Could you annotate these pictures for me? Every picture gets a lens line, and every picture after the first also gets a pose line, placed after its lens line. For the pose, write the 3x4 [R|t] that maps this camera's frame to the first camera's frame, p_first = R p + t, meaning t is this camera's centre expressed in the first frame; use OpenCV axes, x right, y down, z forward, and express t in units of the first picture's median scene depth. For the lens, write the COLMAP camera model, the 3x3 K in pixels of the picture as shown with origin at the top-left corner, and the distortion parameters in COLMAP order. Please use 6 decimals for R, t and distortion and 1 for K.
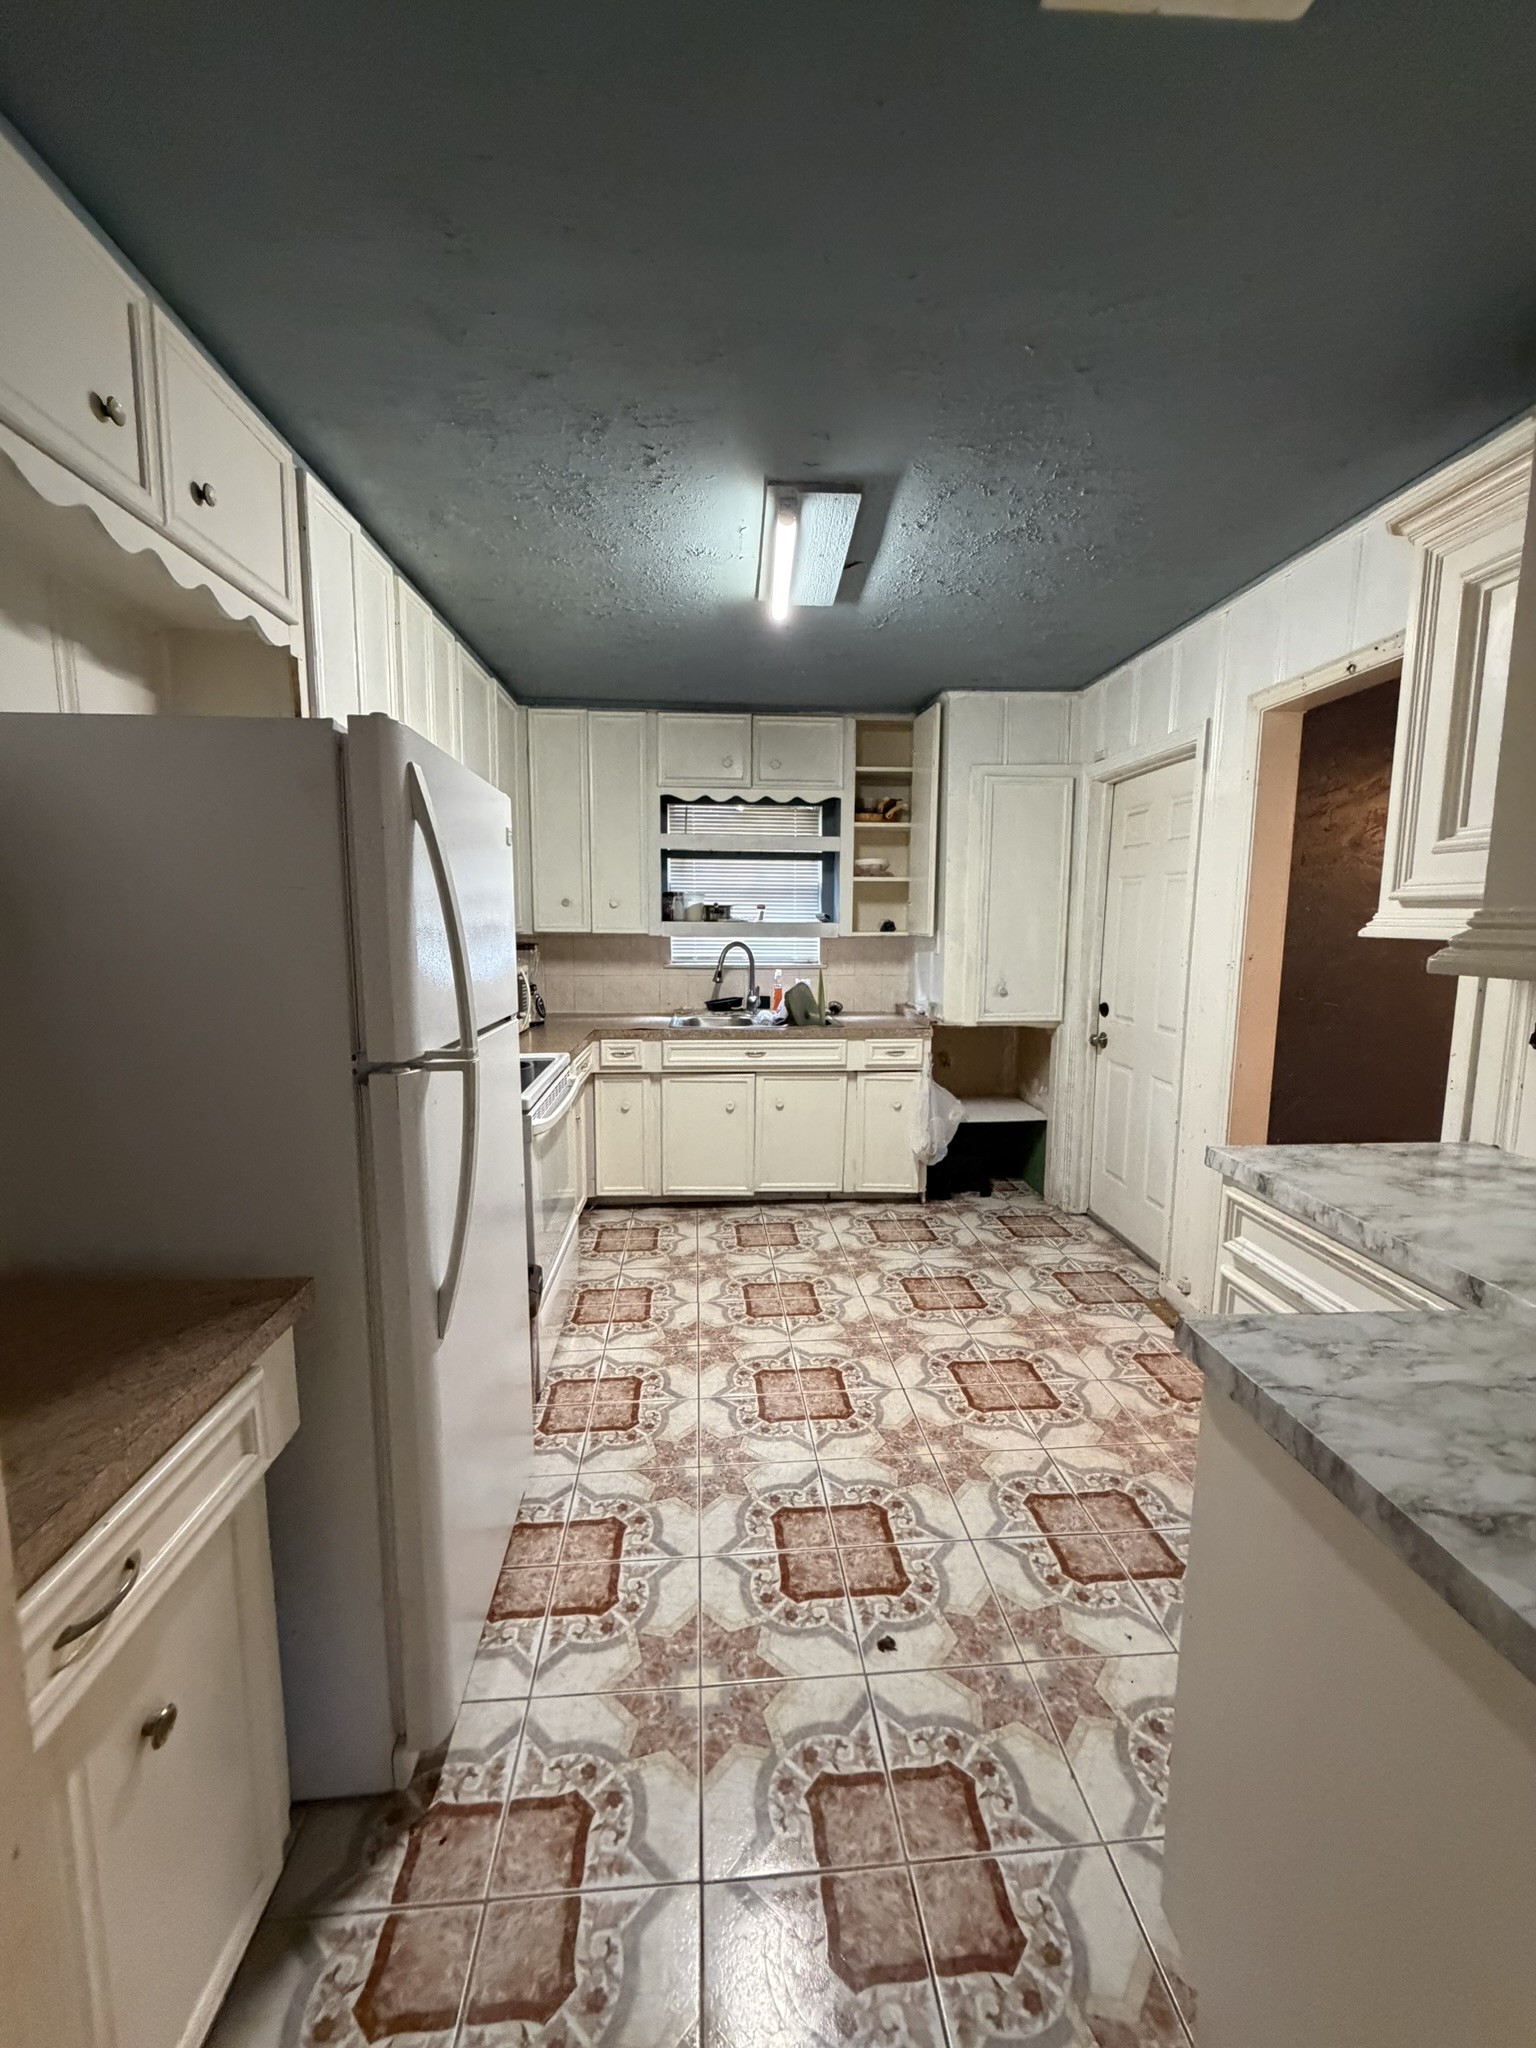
lens RADIAL K [[818.9, 0, 770.7], [0, 818.9, 1017.8], [0, 0, 1]] dist [-0.001655, 0.000253]
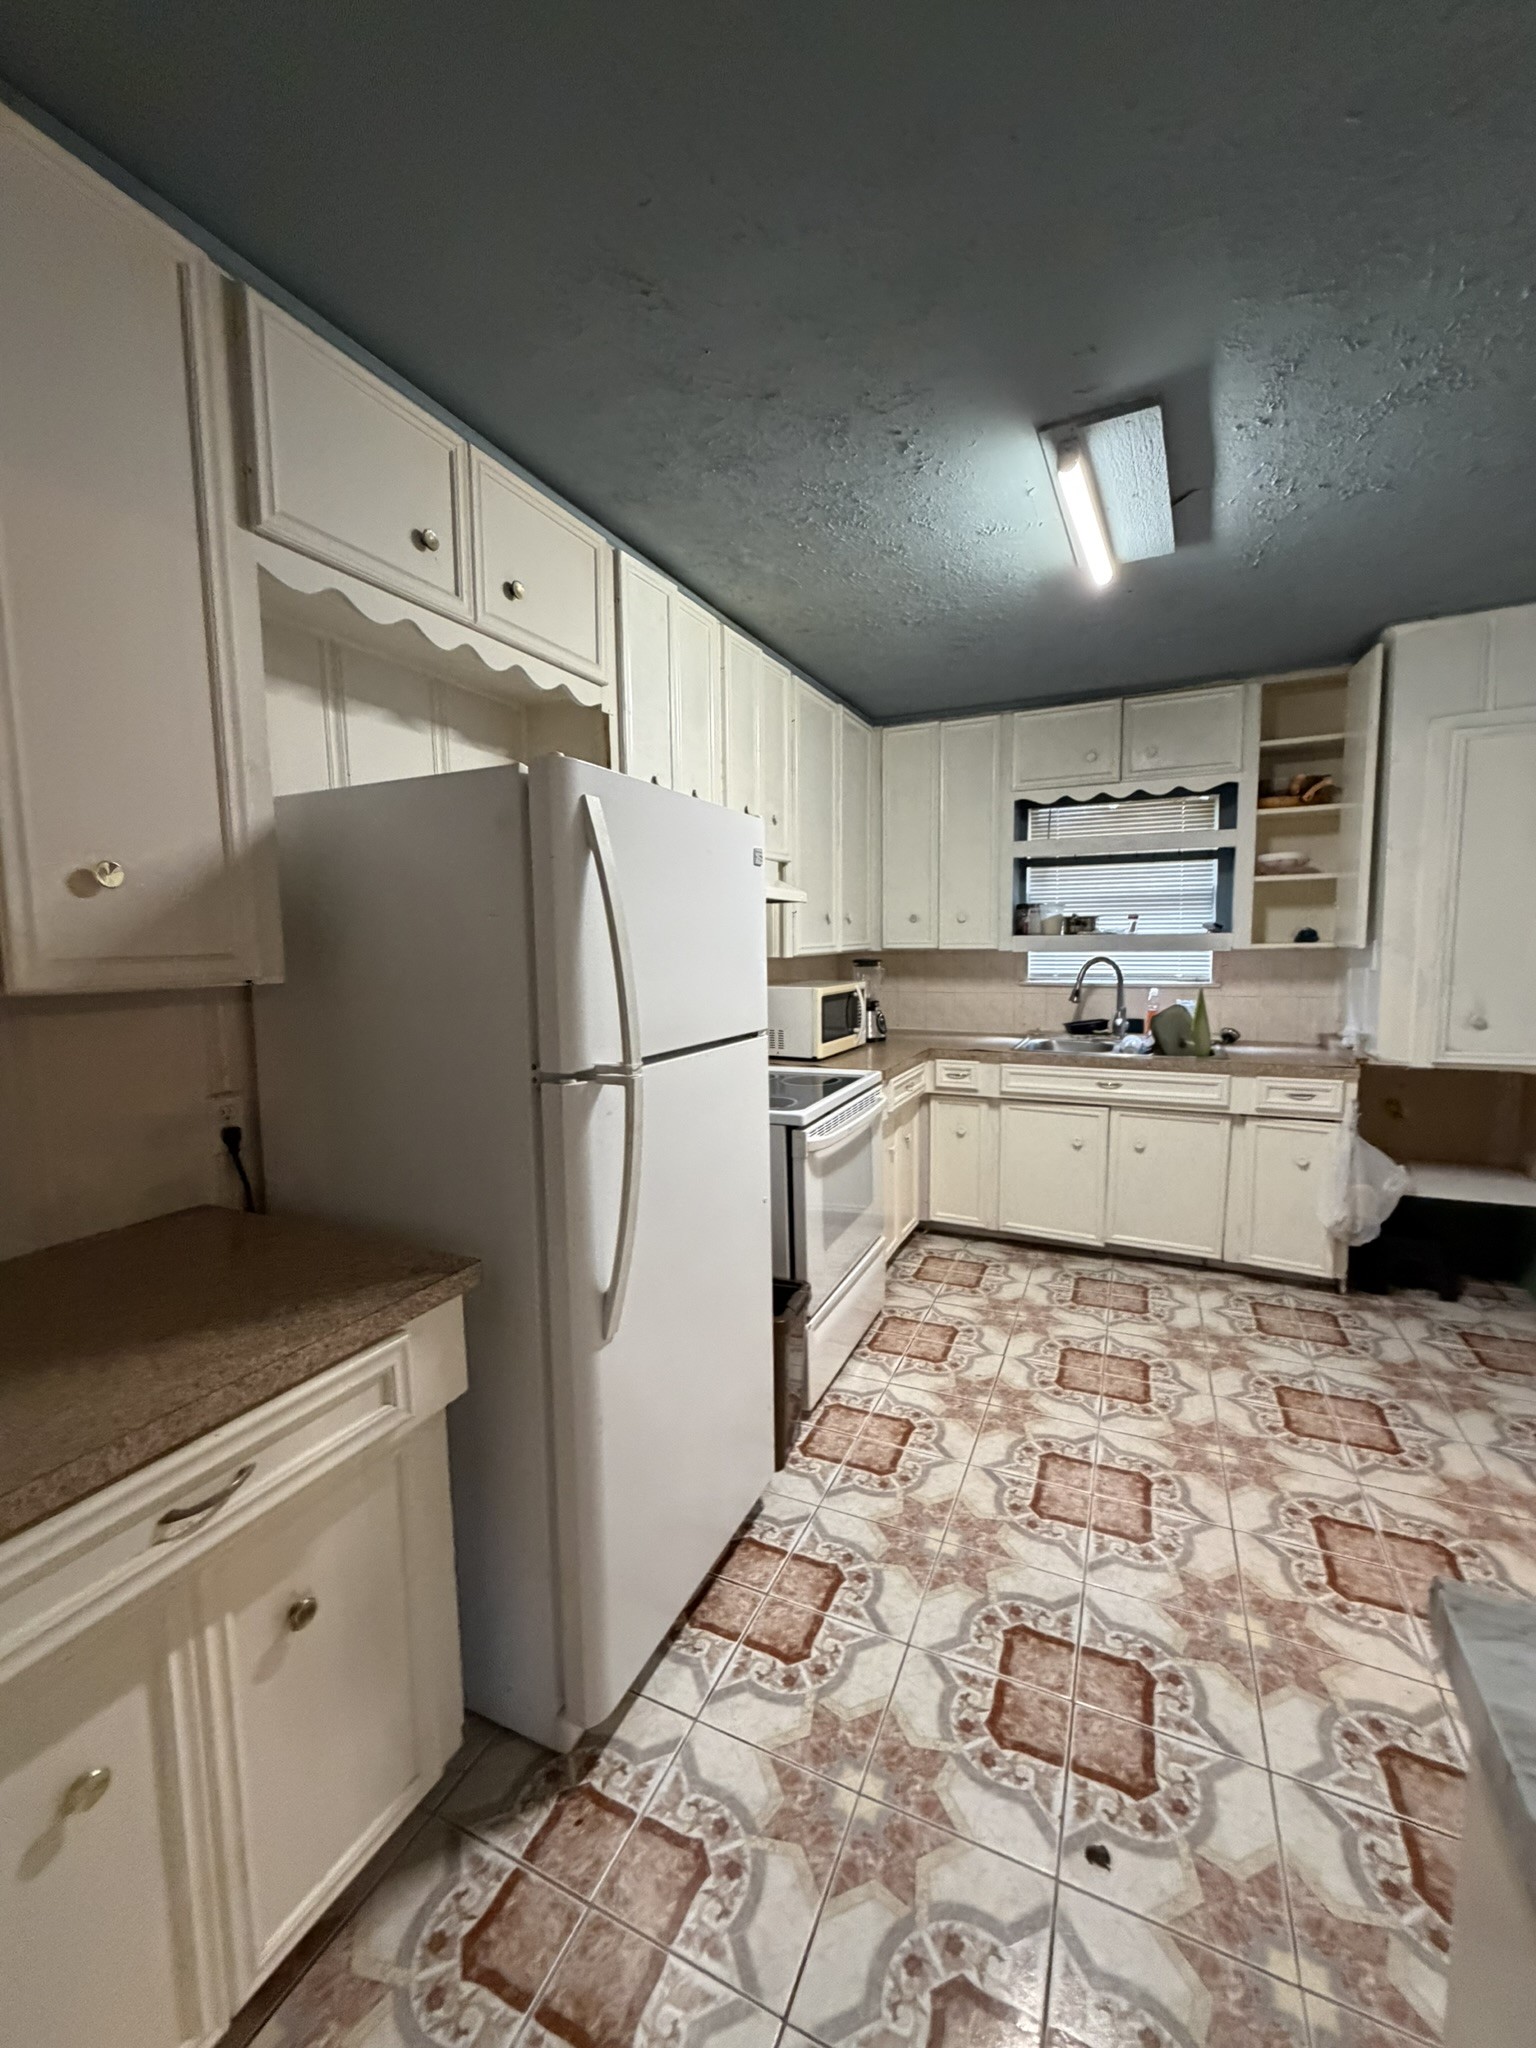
lens RADIAL K [[818.9, 0, 770.7], [0, 818.9, 1017.8], [0, 0, 1]] dist [-0.001655, 0.000253]
pose [[0.869053, 0.029667, -0.493828, 0.151248], [-0.038677, 0.999219, -0.008035, -0.010210], [0.493204, 0.026082, 0.869523, 0.095319]]
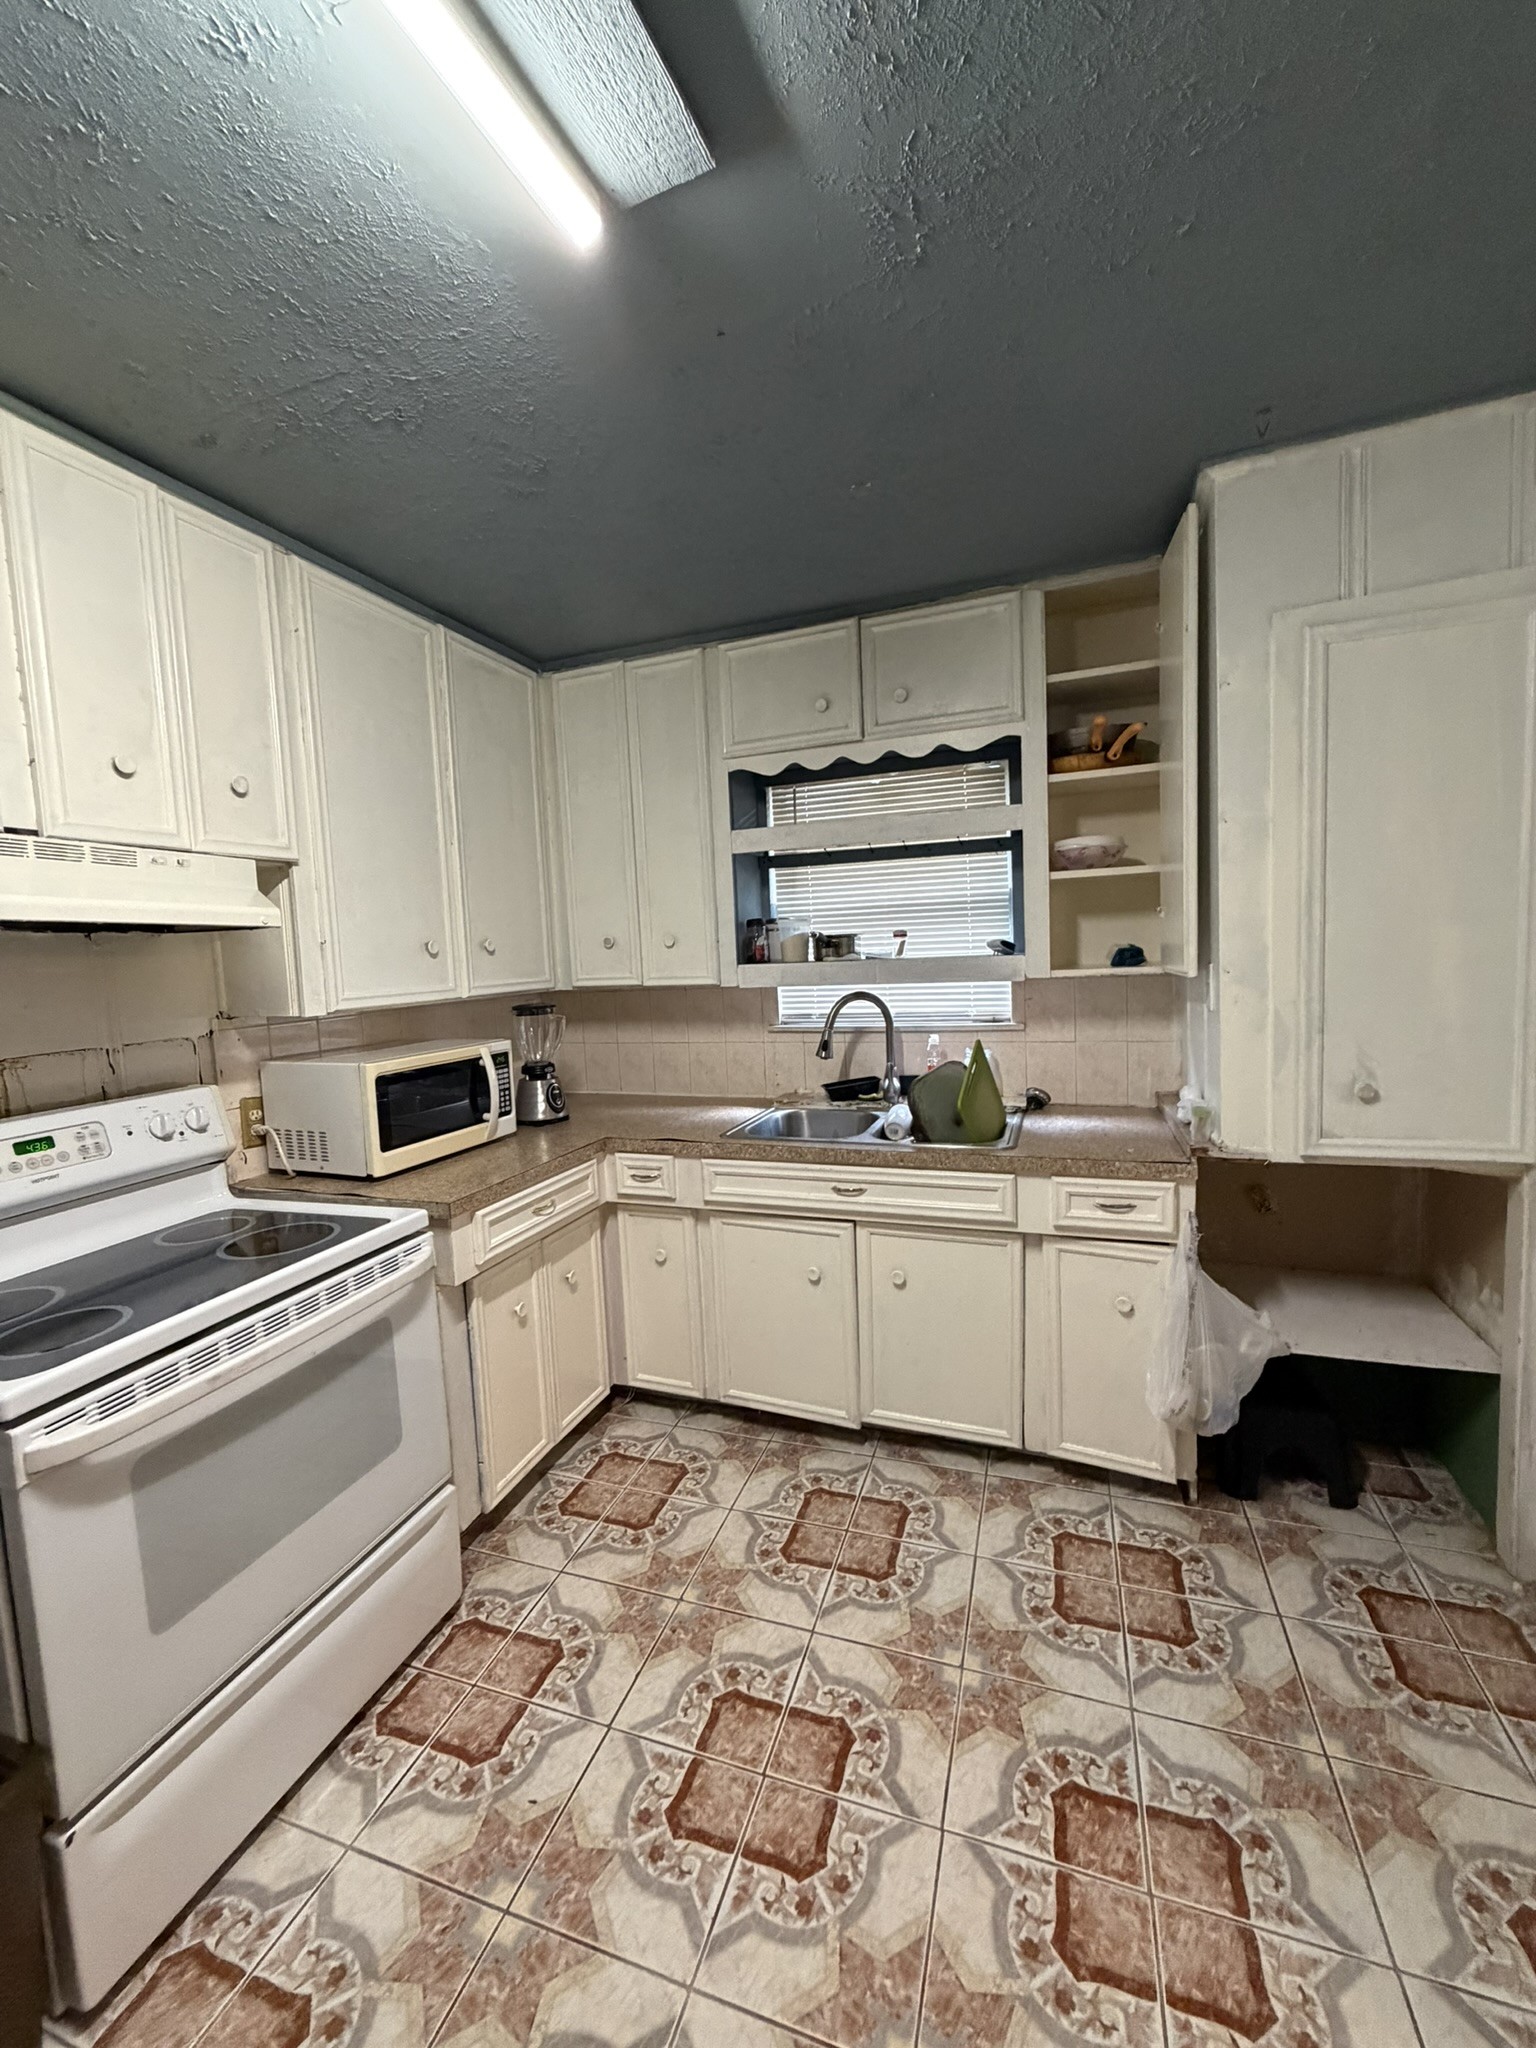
lens RADIAL K [[818.9, 0, 770.7], [0, 818.9, 1017.8], [0, 0, 1]] dist [-0.001655, 0.000253]
pose [[0.911617, -0.011136, -0.410889, 0.264933], [-0.001582, 0.999530, -0.030600, -0.093214], [0.411037, 0.028546, 0.911172, 0.701260]]
